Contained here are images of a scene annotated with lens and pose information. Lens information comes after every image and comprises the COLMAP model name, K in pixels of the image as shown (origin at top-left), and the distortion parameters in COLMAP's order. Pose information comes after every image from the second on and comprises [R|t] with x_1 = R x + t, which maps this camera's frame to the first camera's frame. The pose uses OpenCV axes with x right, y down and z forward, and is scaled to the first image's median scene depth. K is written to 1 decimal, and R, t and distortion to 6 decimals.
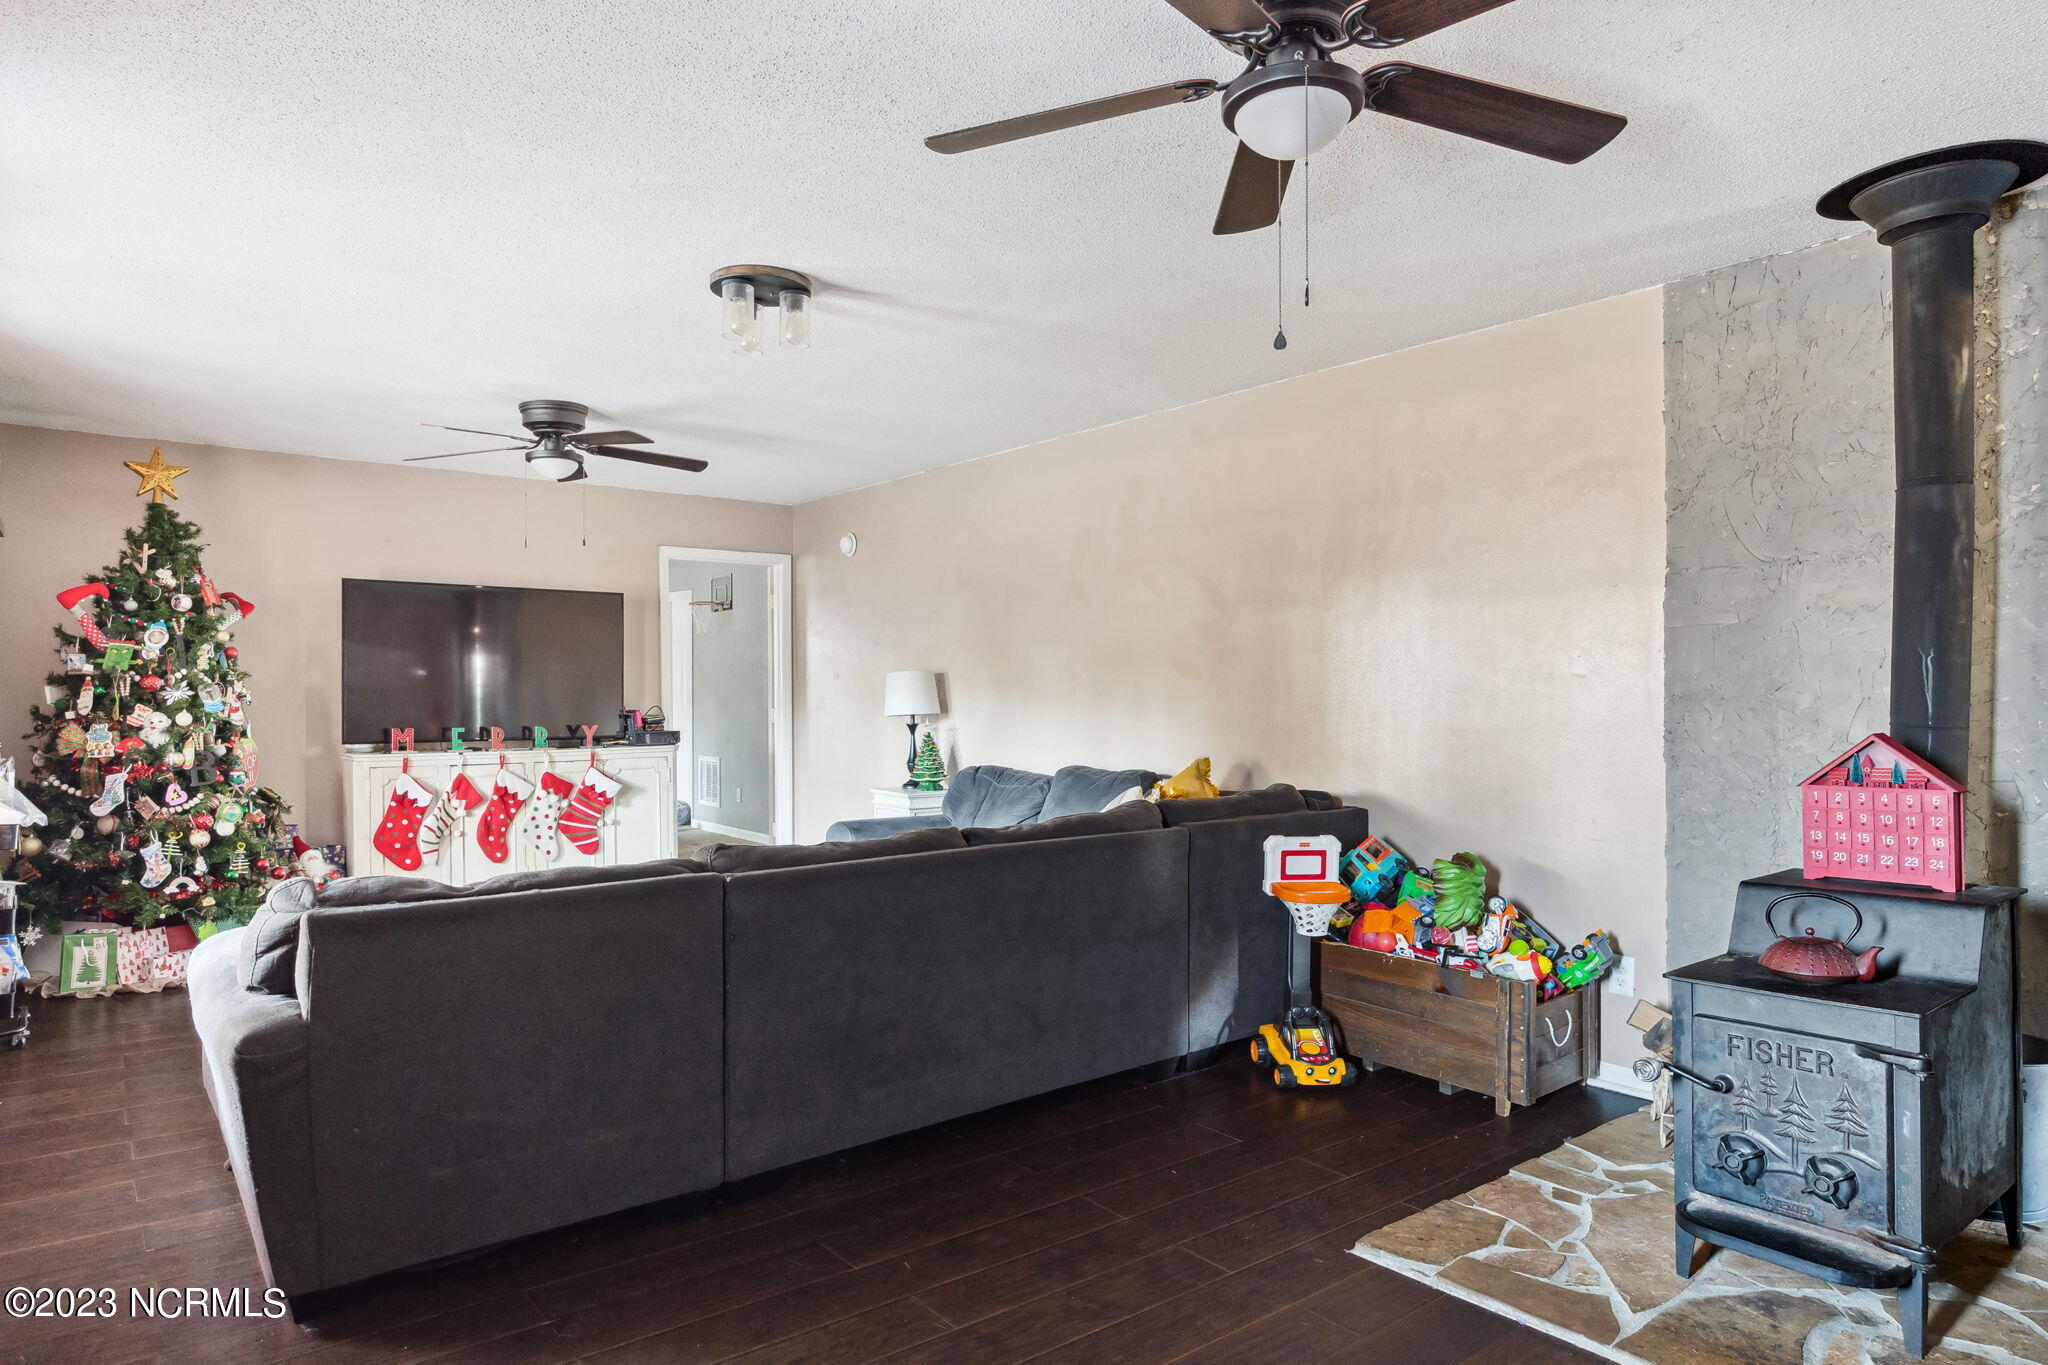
lens RADIAL K [[1152.5, 0, 1015.2], [0, 1152.5, 686.2], [0, 0, 1]] dist [-0.000294, 0.001191]
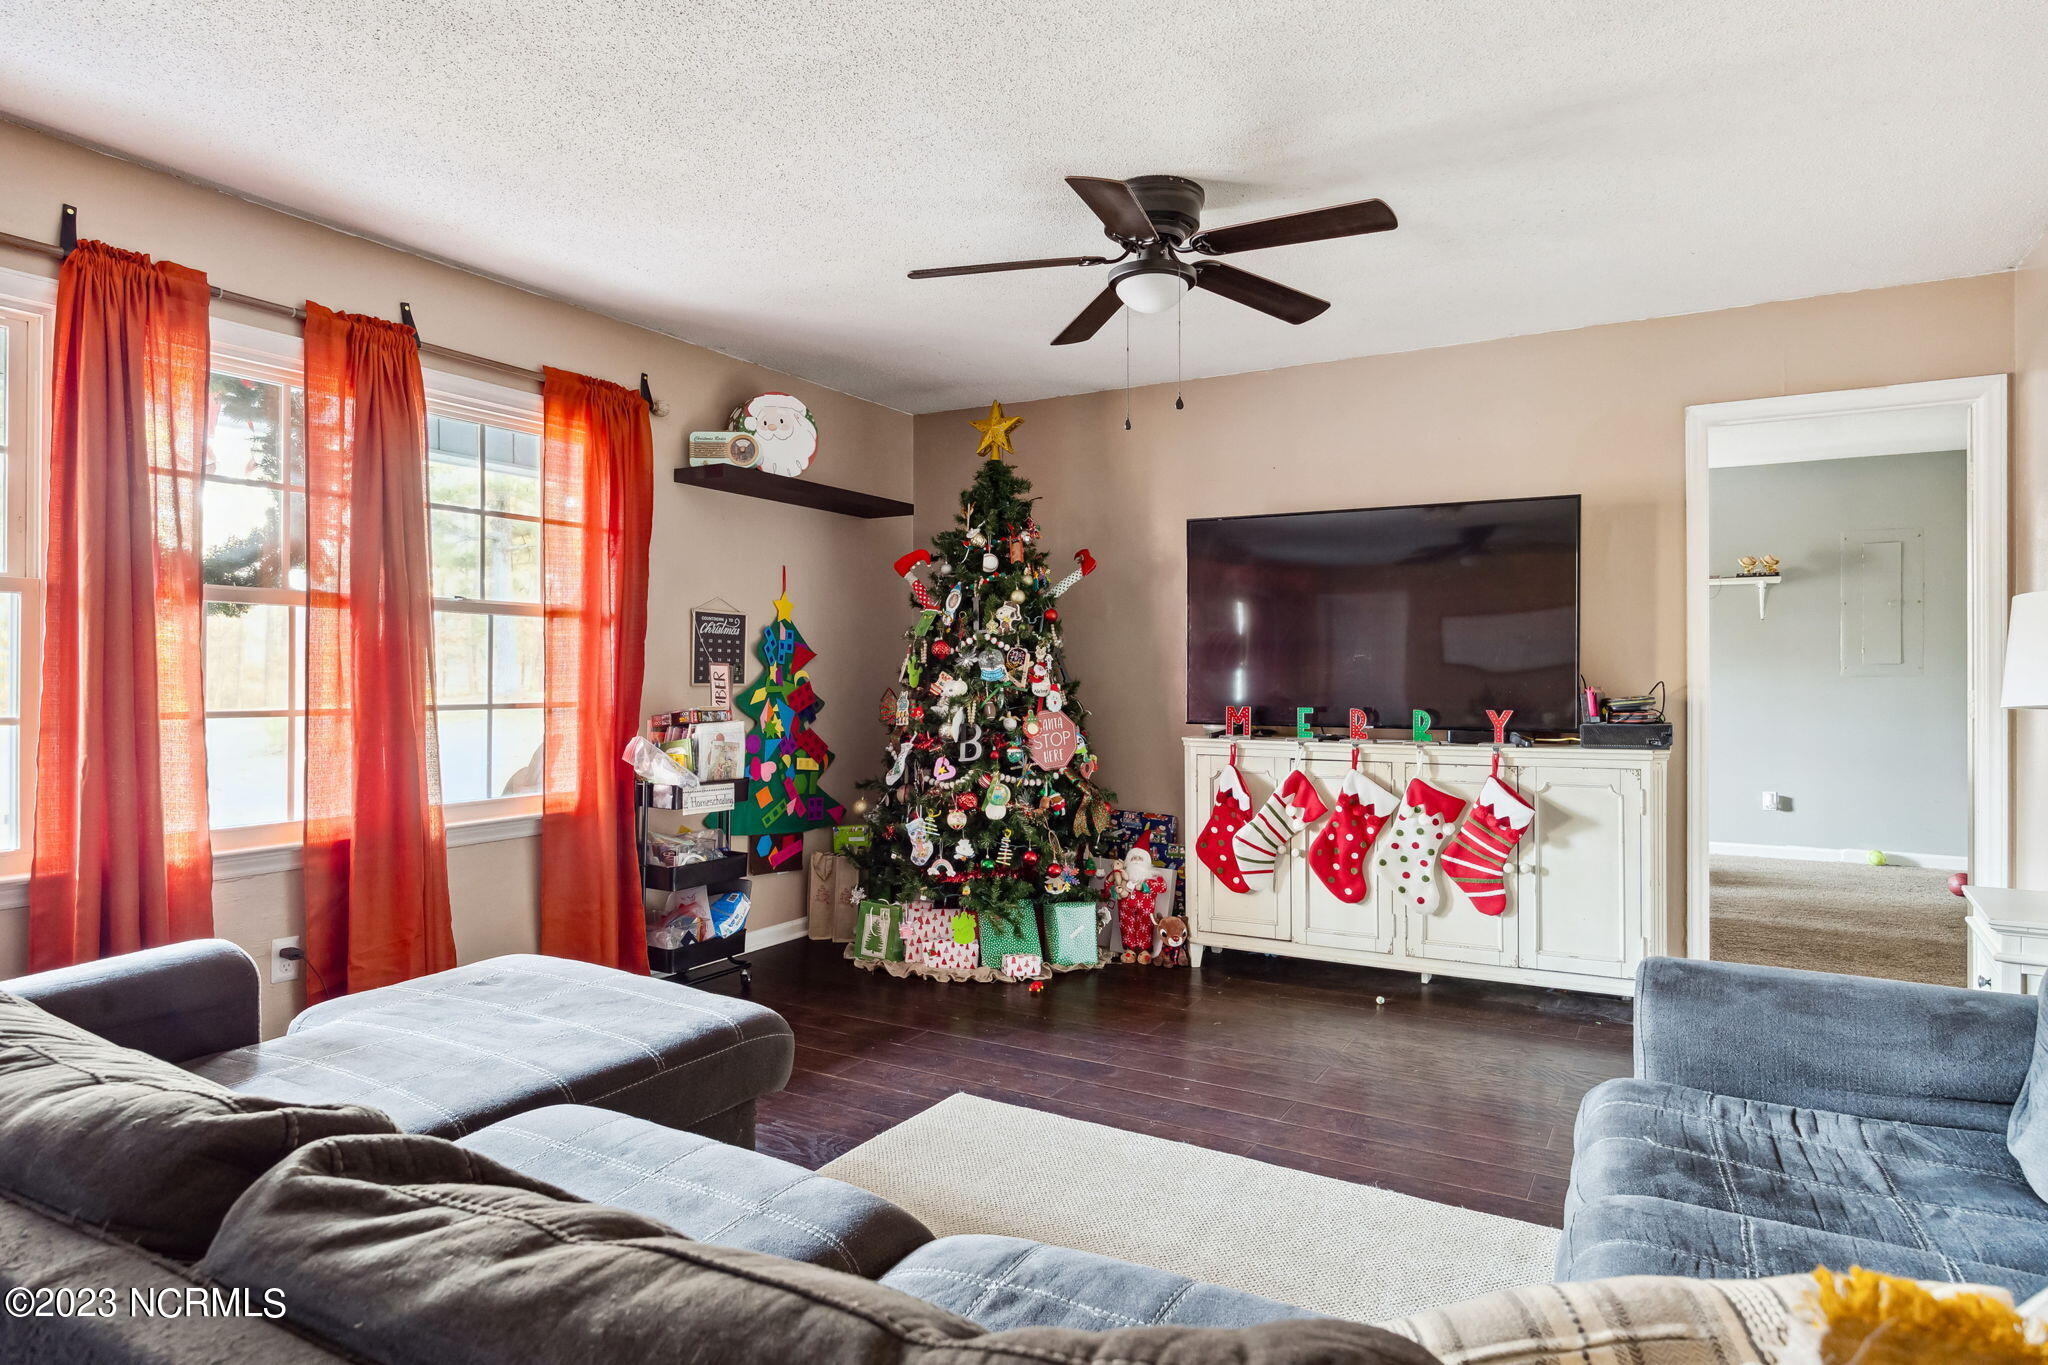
lens RADIAL K [[1152.5, 0, 1018.9], [0, 1152.5, 683.6], [0, 0, 1]] dist [-0.000294, 0.001191]
pose [[0.391107, 0.007425, -0.920315, 0.116036], [0.003312, 0.999950, 0.009475, 0.013384], [0.920339, -0.006754, 0.391063, 0.552241]]
